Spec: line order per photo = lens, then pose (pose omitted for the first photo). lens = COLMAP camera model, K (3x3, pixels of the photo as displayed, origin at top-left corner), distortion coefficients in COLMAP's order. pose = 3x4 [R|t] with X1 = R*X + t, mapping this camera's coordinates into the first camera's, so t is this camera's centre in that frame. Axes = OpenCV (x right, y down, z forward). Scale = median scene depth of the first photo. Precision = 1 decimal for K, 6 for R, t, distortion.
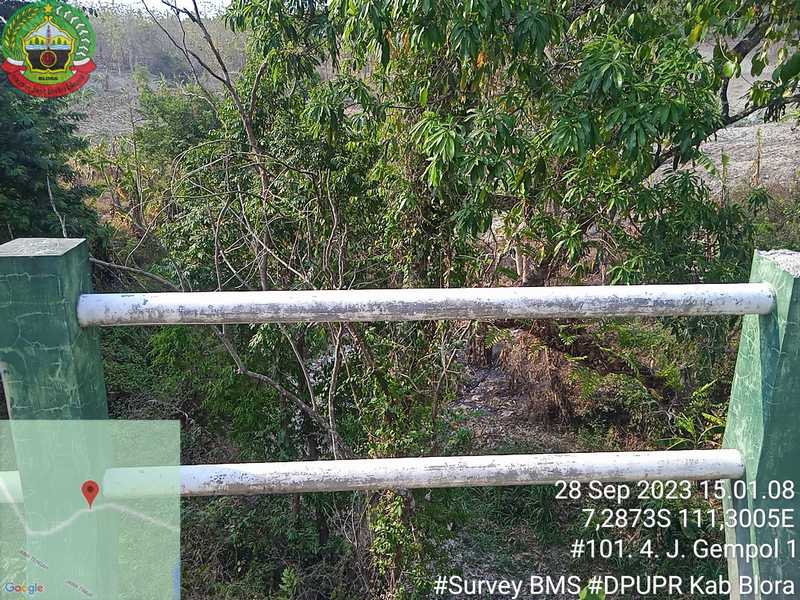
lens RADIAL K [[657.8, 0, 402.8], [0, 657.8, 304.0], [0, 0, 1]] dist [0.068231, -0.087198]
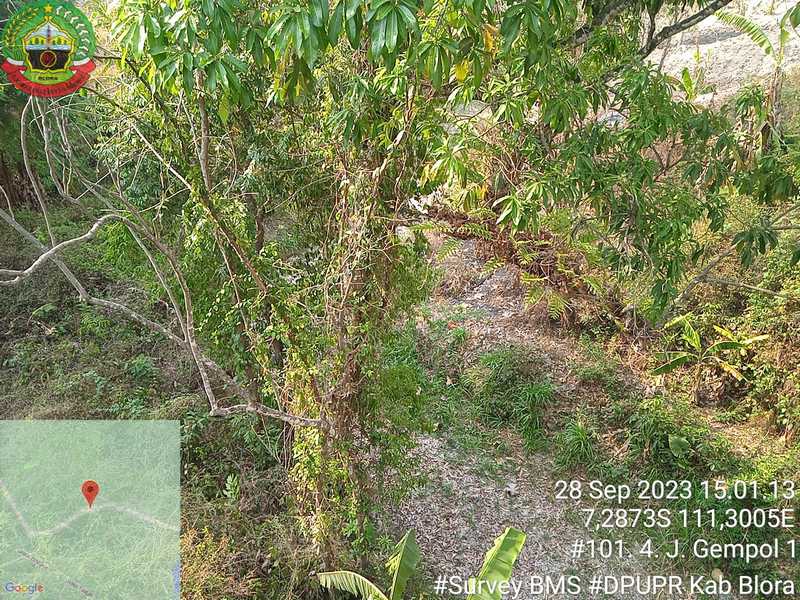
lens RADIAL K [[657.8, 0, 402.8], [0, 657.8, 304.0], [0, 0, 1]] dist [0.068231, -0.087198]
pose [[0.996868, 0.044514, -0.065365, 0.078417], [-0.031853, 0.982536, 0.183324, -0.021691], [0.072384, -0.180667, 0.980877, 0.066157]]
